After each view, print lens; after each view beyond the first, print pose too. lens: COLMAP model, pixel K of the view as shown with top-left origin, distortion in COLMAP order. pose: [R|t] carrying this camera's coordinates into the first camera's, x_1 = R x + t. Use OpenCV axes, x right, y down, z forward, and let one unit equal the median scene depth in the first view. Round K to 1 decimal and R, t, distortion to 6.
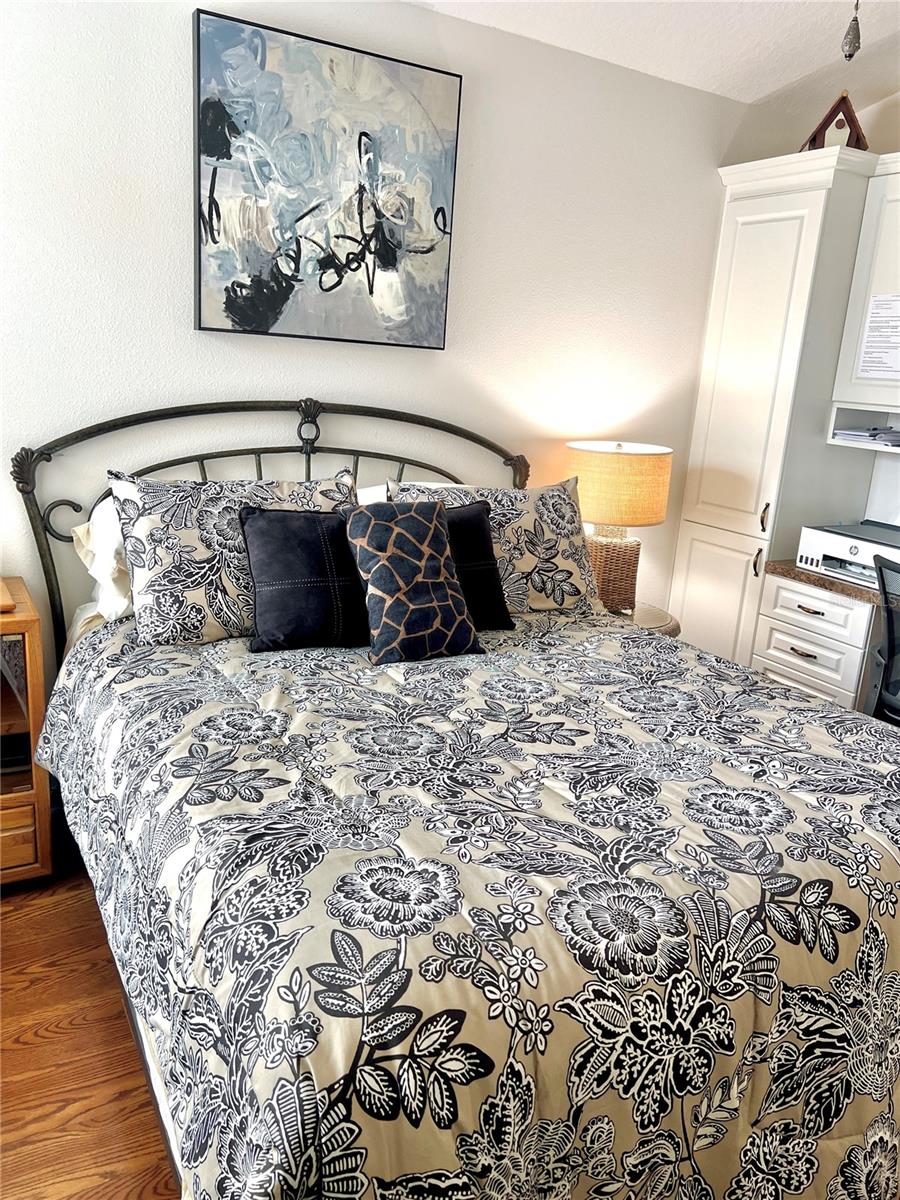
lens RADIAL K [[902.5, 0, 446.4], [0, 902.5, 592.0], [0, 0, 1]] dist [0.033886, -0.040412]
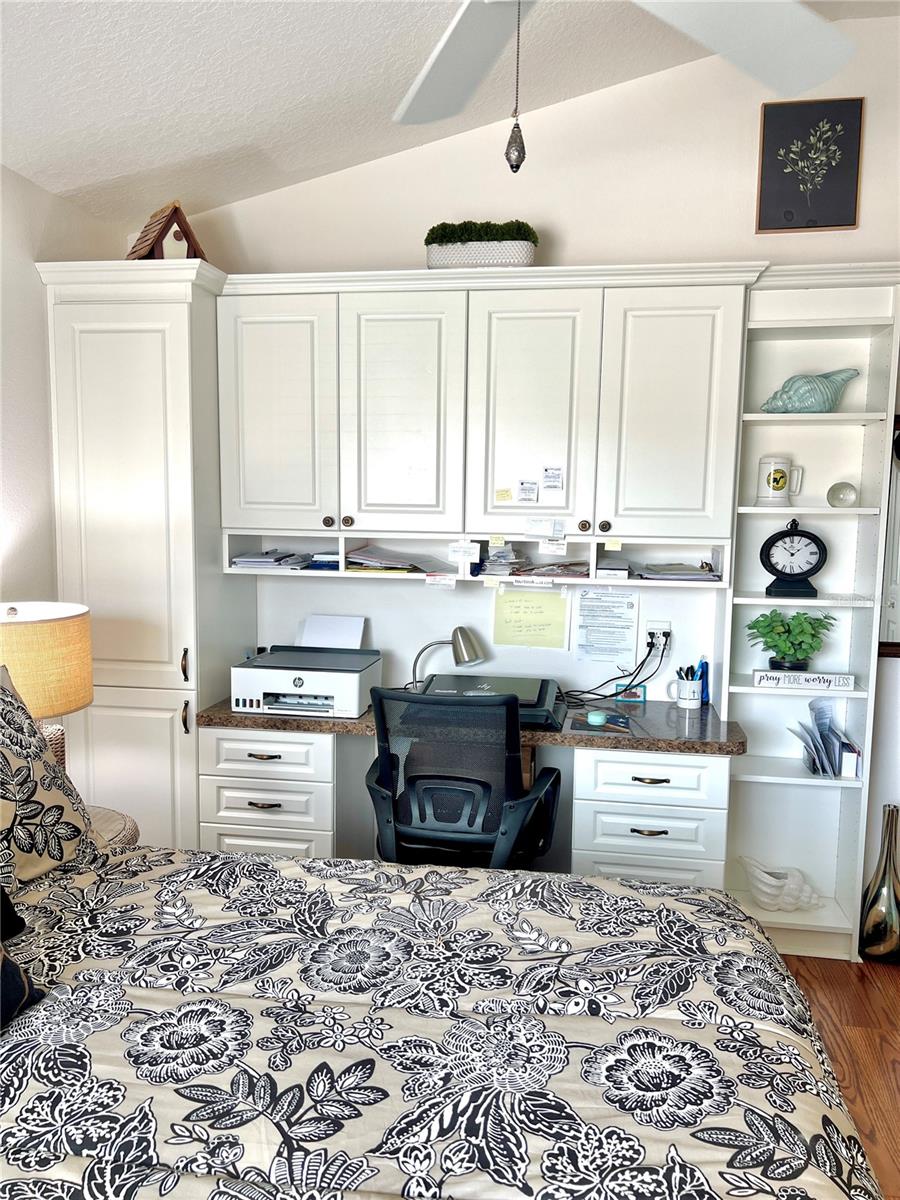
lens RADIAL K [[902.5, 0, 447.6], [0, 902.5, 599.8], [0, 0, 1]] dist [0.033886, -0.040412]
pose [[0.625435, -0.140970, 0.767436, -0.184081], [0.219973, 0.975506, -0.000081, -0.110184], [-0.748627, 0.168866, 0.641125, 0.312849]]
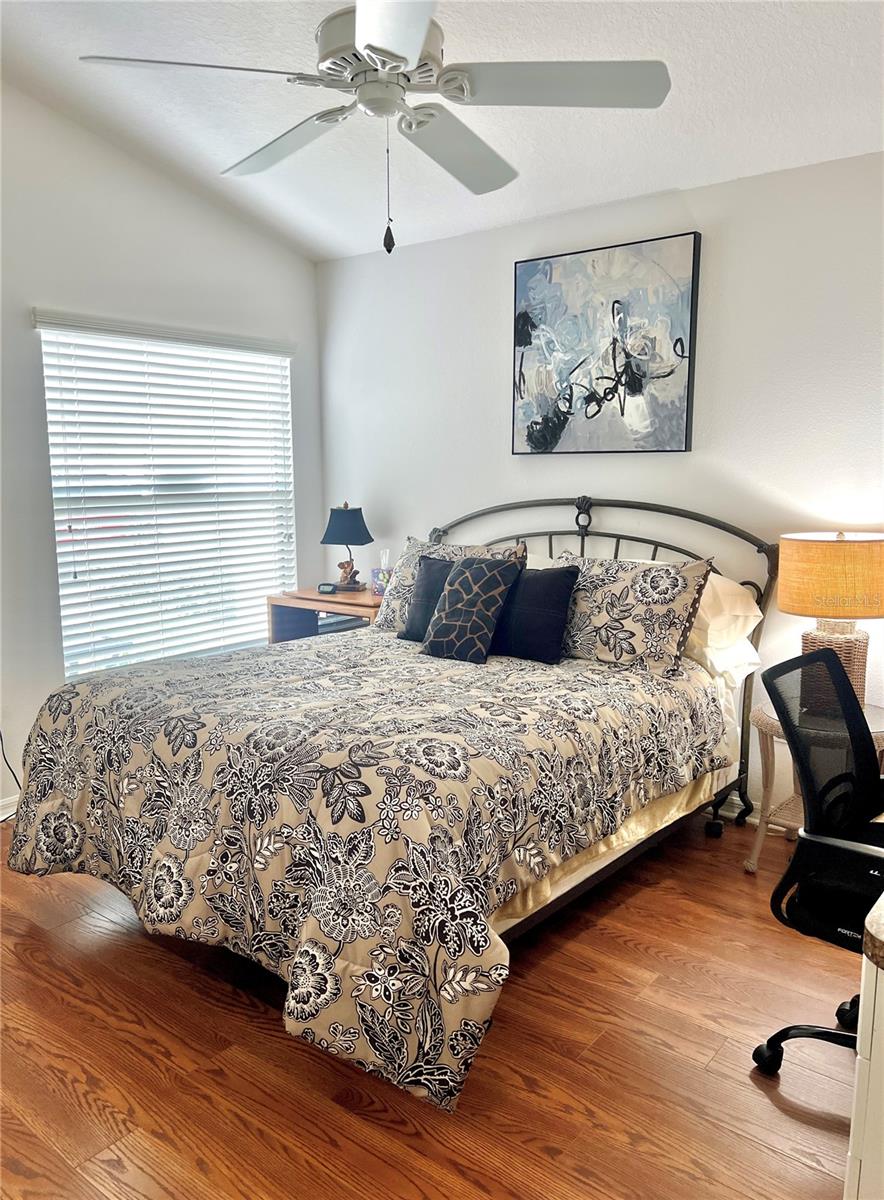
lens RADIAL K [[902.5, 0, 443.7], [0, 902.5, 610.1], [0, 0, 1]] dist [0.033886, -0.040412]
pose [[0.373890, 0.074362, -0.924487, 1.103182], [-0.201020, 0.979584, -0.002505, 0.000394], [0.905427, 0.186777, 0.381204, 0.340684]]
